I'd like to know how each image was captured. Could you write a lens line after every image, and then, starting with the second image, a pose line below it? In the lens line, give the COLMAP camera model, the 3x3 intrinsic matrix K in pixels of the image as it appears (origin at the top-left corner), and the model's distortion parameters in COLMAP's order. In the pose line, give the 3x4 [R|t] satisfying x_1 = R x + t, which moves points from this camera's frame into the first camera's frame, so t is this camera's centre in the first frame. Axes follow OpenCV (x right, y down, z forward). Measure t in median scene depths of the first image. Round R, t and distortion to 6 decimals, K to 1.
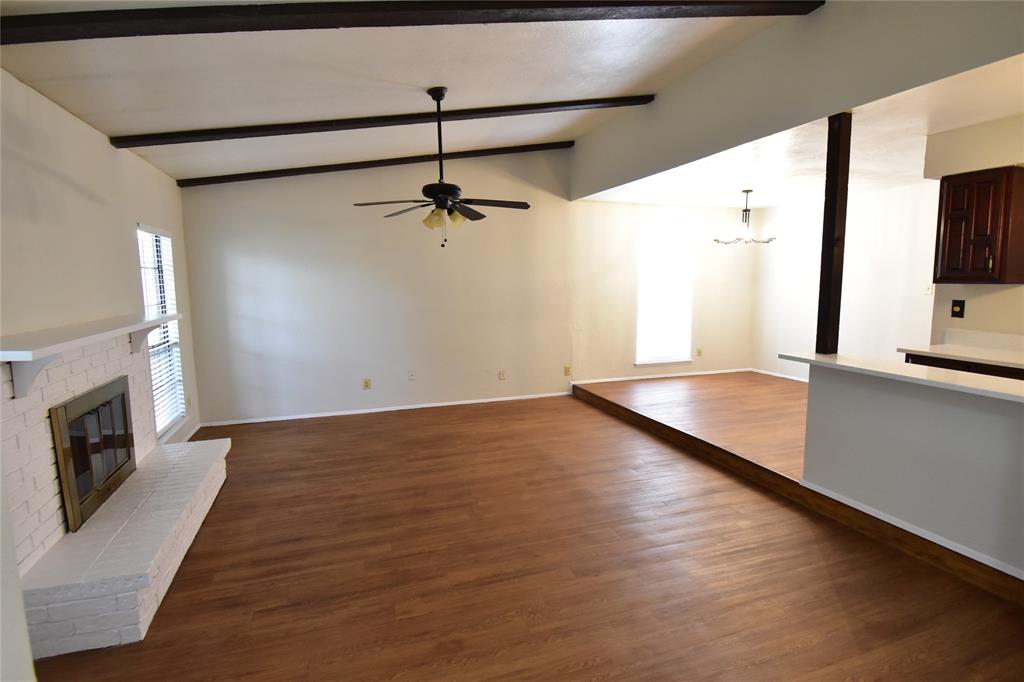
lens RADIAL K [[520.1, 0, 512.2], [0, 520.1, 337.7], [0, 0, 1]] dist [0.001323, -0.000495]
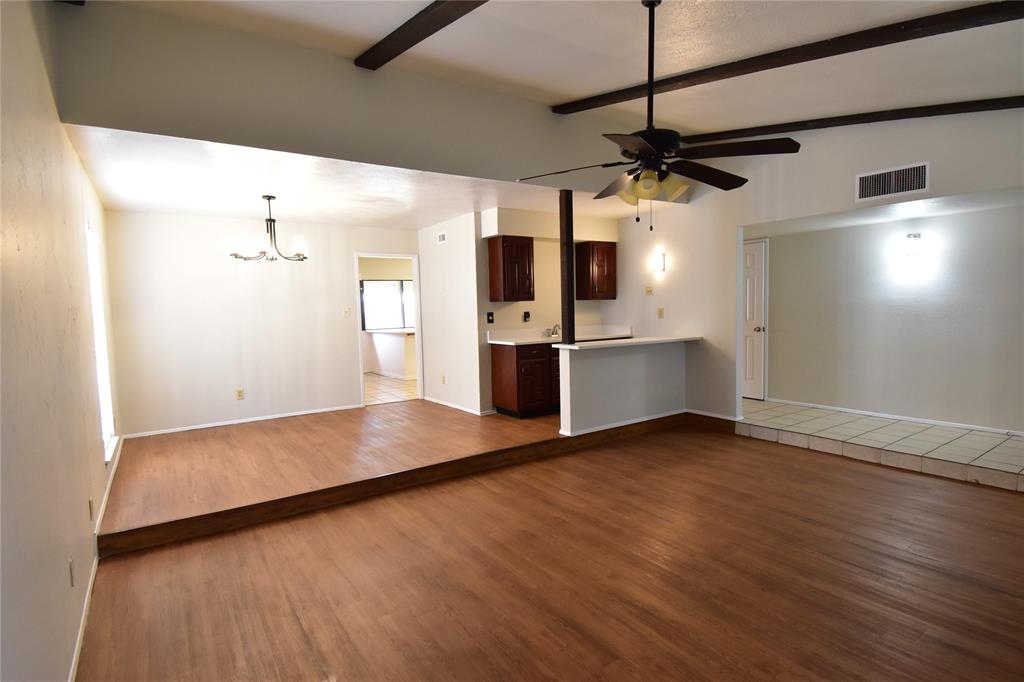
lens RADIAL K [[520.1, 0, 512.2], [0, 520.1, 337.7], [0, 0, 1]] dist [0.001323, -0.000495]
pose [[-0.261944, -0.048183, 0.963879, -0.718329], [0.132506, 0.987499, 0.085374, -0.122913], [-0.955943, 0.150083, -0.252285, 1.346846]]
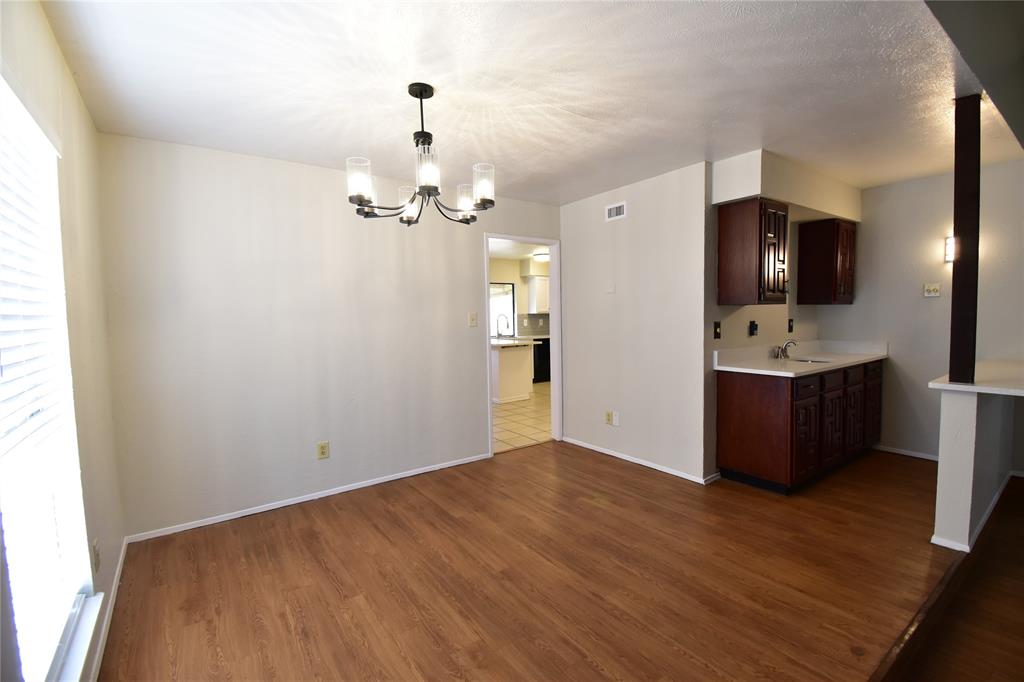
lens RADIAL K [[452.6, 0, 514.9], [0, 452.6, 339.1], [0, 0, 1]] dist [0.022321, -0.027051]
pose [[-0.284759, -0.042748, 0.957646, 0.103295], [0.125011, 0.988818, 0.081312, -0.161336], [-0.950413, 0.142871, -0.276231, 1.629488]]
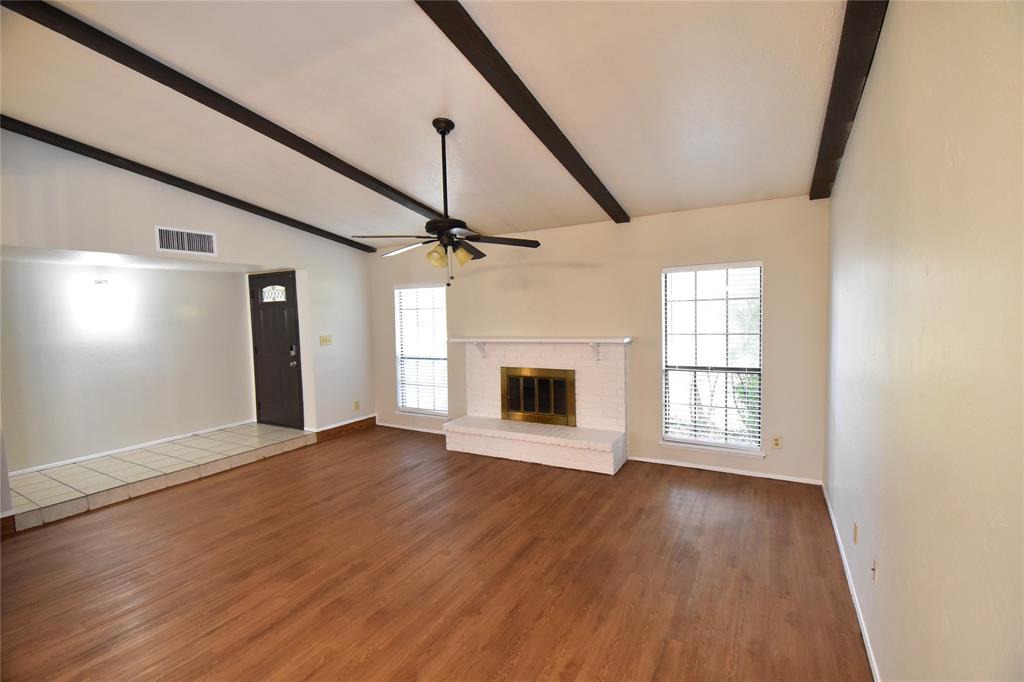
lens RADIAL K [[452.6, 0, 514.9], [0, 452.6, 339.1], [0, 0, 1]] dist [0.022321, -0.027051]
pose [[-0.745088, 0.064903, -0.663801, 0.324939], [-0.040282, 0.989058, 0.141920, -0.200794], [0.665749, 0.132482, -0.734321, 1.688236]]
